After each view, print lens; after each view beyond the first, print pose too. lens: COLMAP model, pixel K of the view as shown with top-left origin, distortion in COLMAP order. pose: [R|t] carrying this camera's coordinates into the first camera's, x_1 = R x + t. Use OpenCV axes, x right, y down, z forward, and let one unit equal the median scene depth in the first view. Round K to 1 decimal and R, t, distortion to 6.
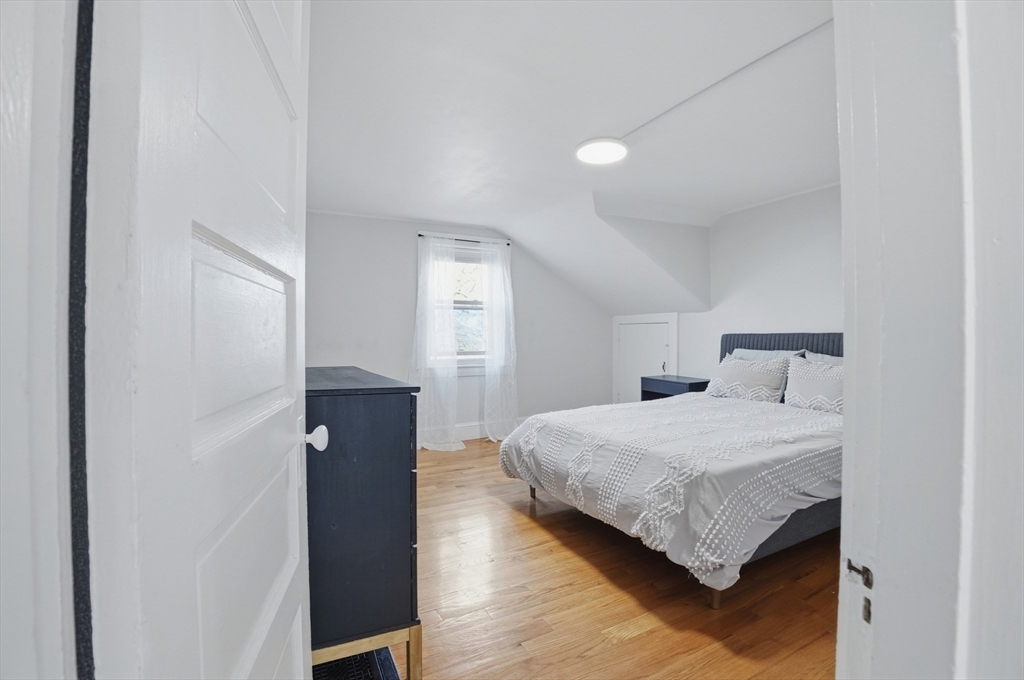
lens RADIAL K [[454.2, 0, 515.7], [0, 454.2, 340.8], [0, 0, 1]] dist [-0.067905, 0.013988]
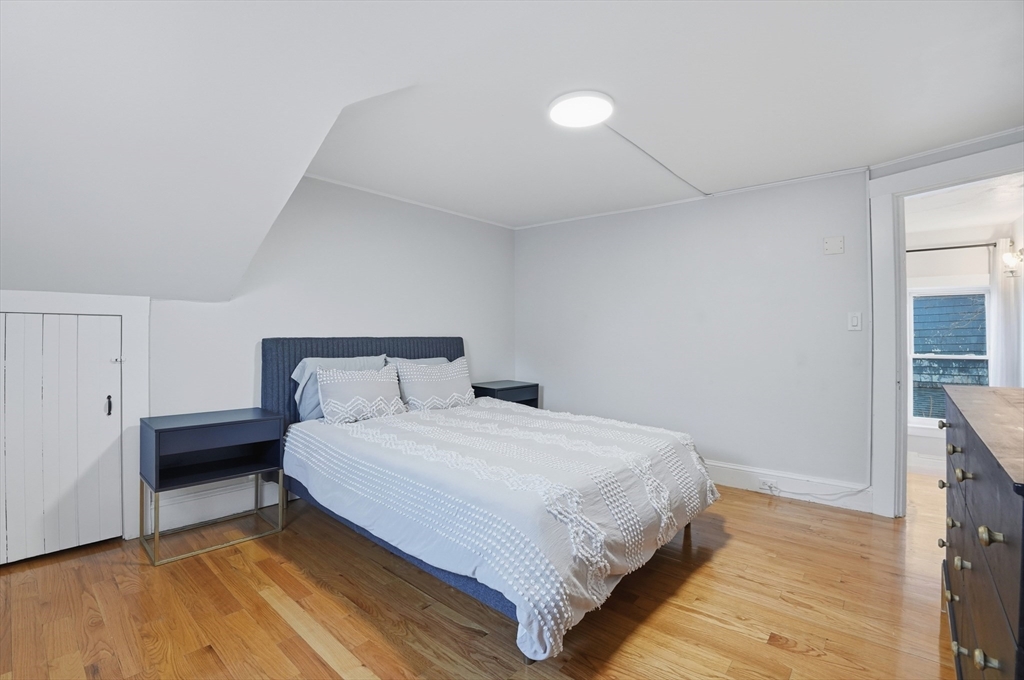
lens RADIAL K [[454.2, 0, 515.7], [0, 454.2, 340.8], [0, 0, 1]] dist [-0.067905, 0.013988]
pose [[-0.365471, -0.007534, 0.930792, -0.356387], [0.002957, 0.999953, 0.009255, -0.018794], [-0.930818, 0.006134, -0.365432, 1.011892]]
